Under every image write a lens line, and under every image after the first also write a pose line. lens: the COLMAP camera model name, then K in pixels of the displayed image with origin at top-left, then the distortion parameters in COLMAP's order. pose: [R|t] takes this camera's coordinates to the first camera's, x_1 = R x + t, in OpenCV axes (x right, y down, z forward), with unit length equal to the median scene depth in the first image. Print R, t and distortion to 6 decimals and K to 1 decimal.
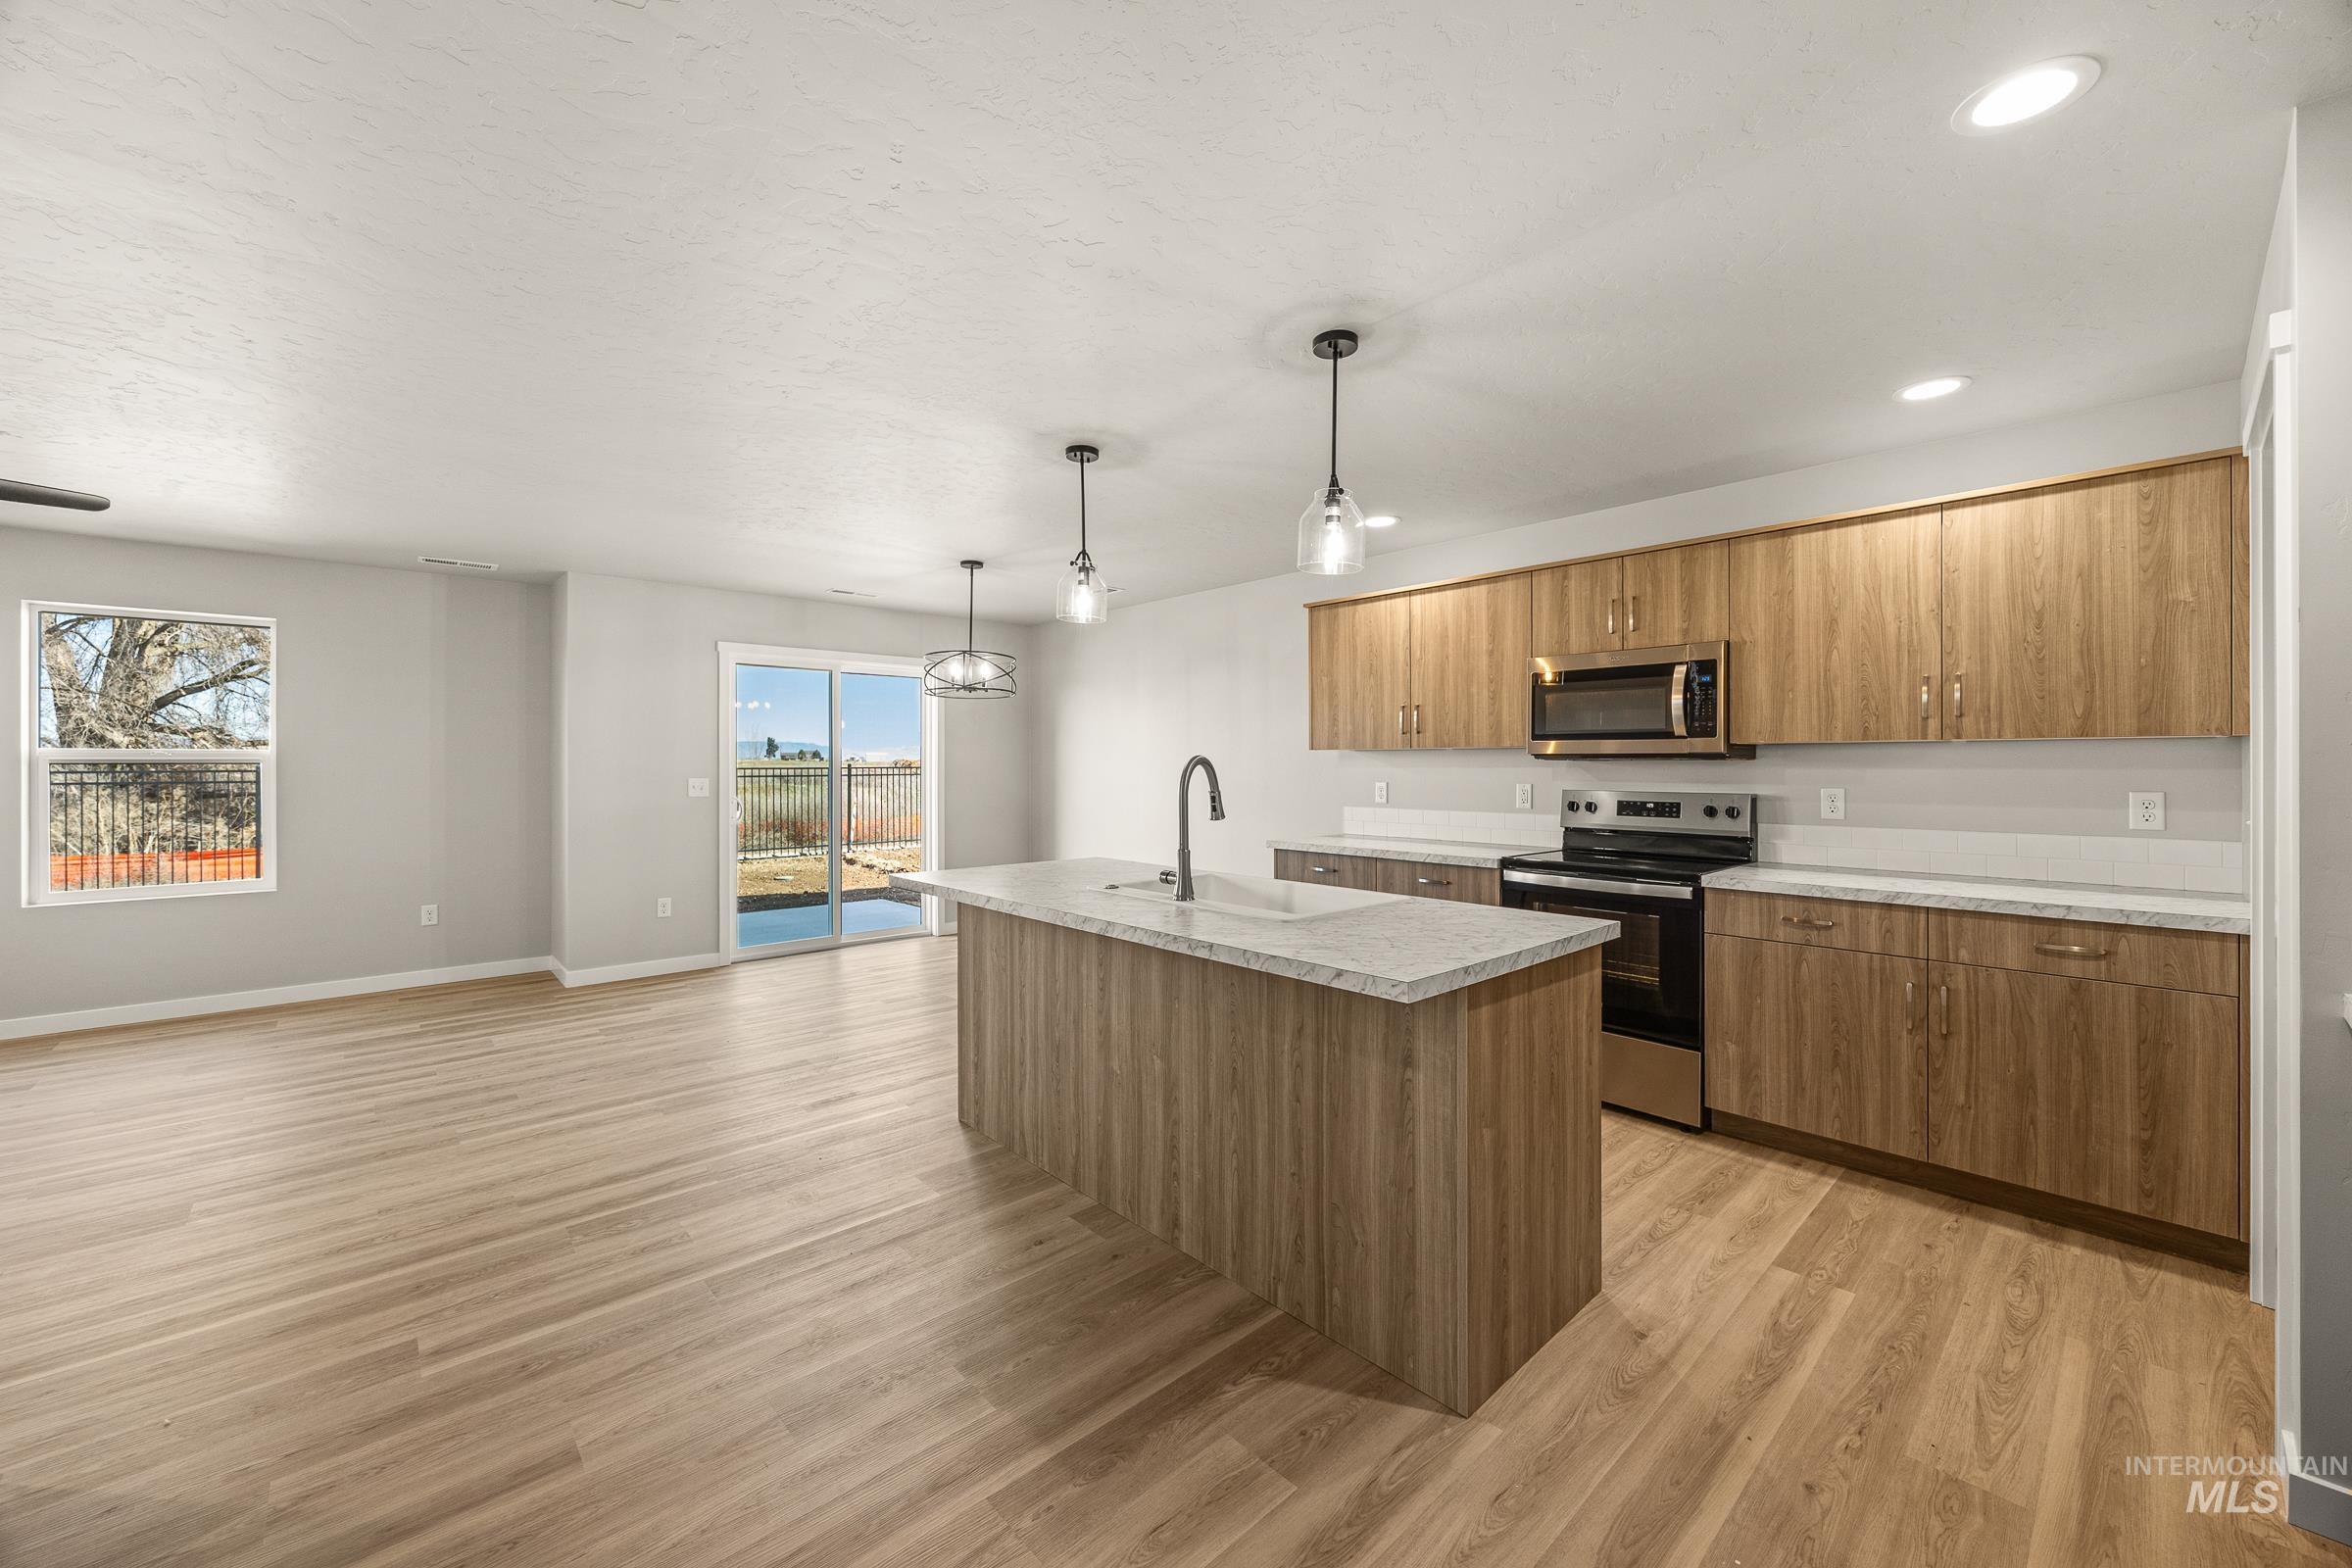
lens RADIAL K [[901.5, 0, 1175.7], [0, 901.5, 747.1], [0, 0, 1]] dist [-0.002730, 0.000552]
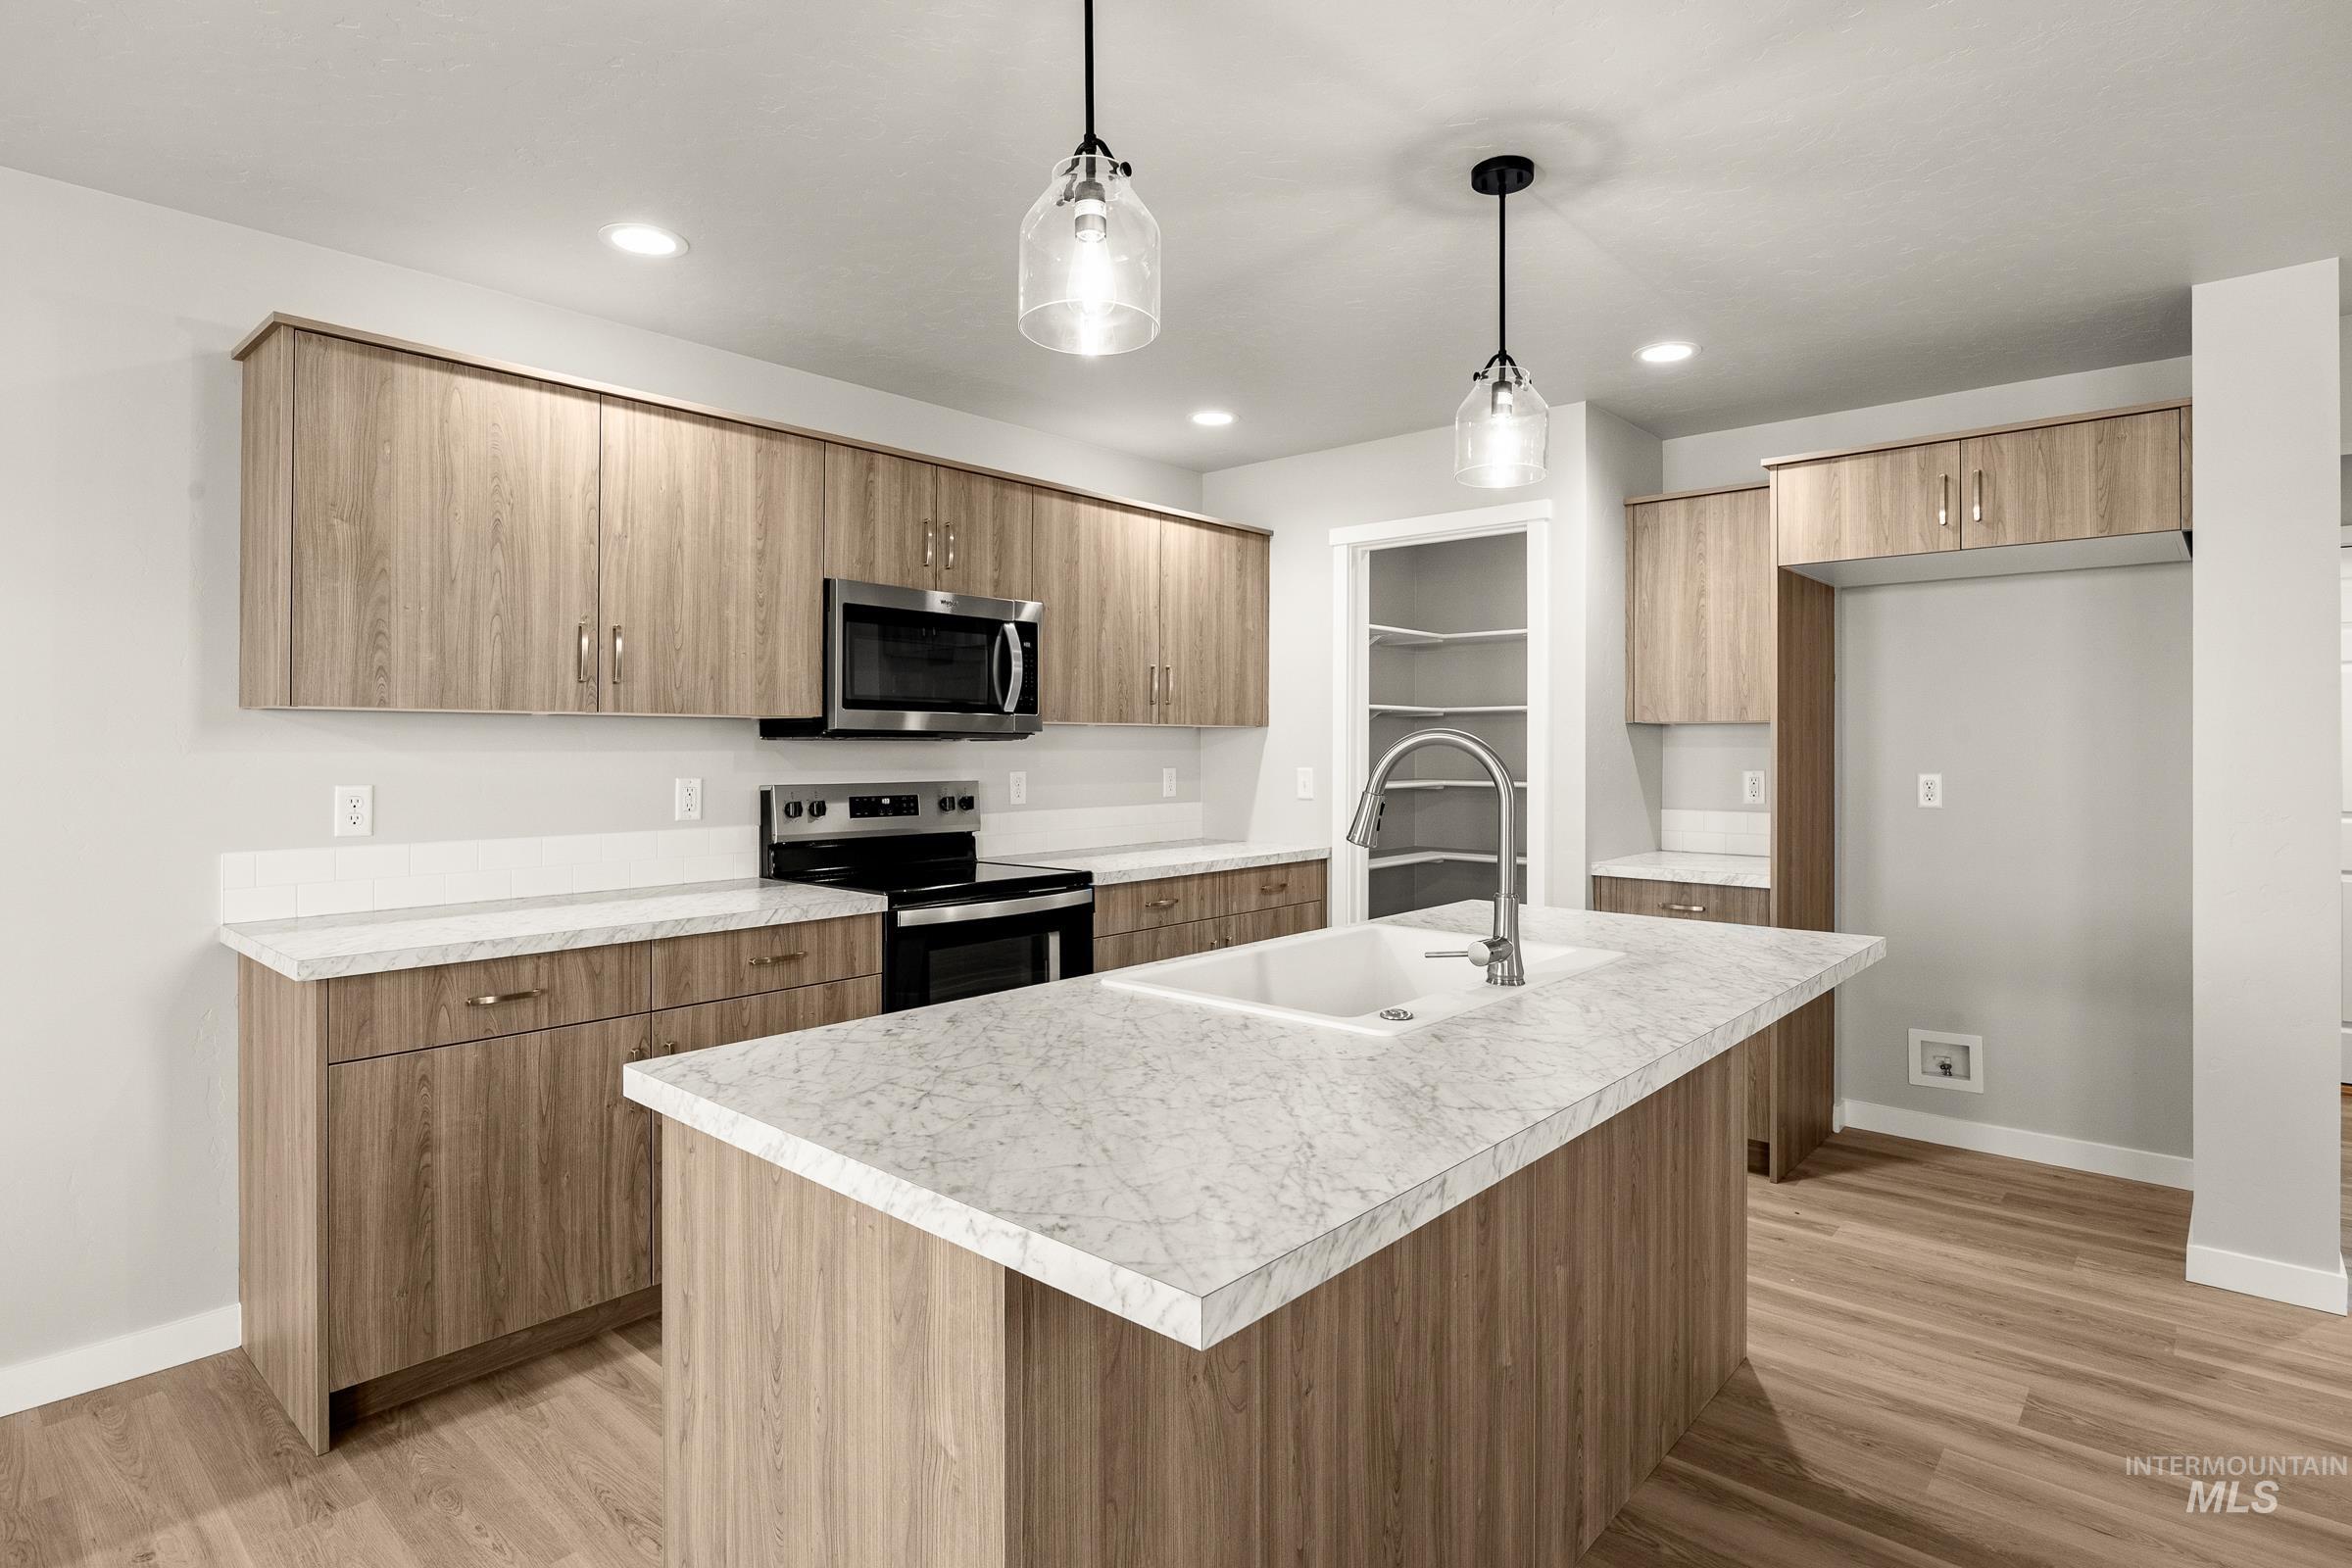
lens RADIAL K [[1206.5, 0, 1164.6], [0, 1206.5, 744.7], [0, 0, 1]] dist [-0.011169, 0.003902]
pose [[-0.099225, 0.003860, 0.995058, -0.581900], [-0.018413, 0.999814, -0.005715, 0.023286], [-0.994895, -0.018889, -0.099136, 1.042164]]
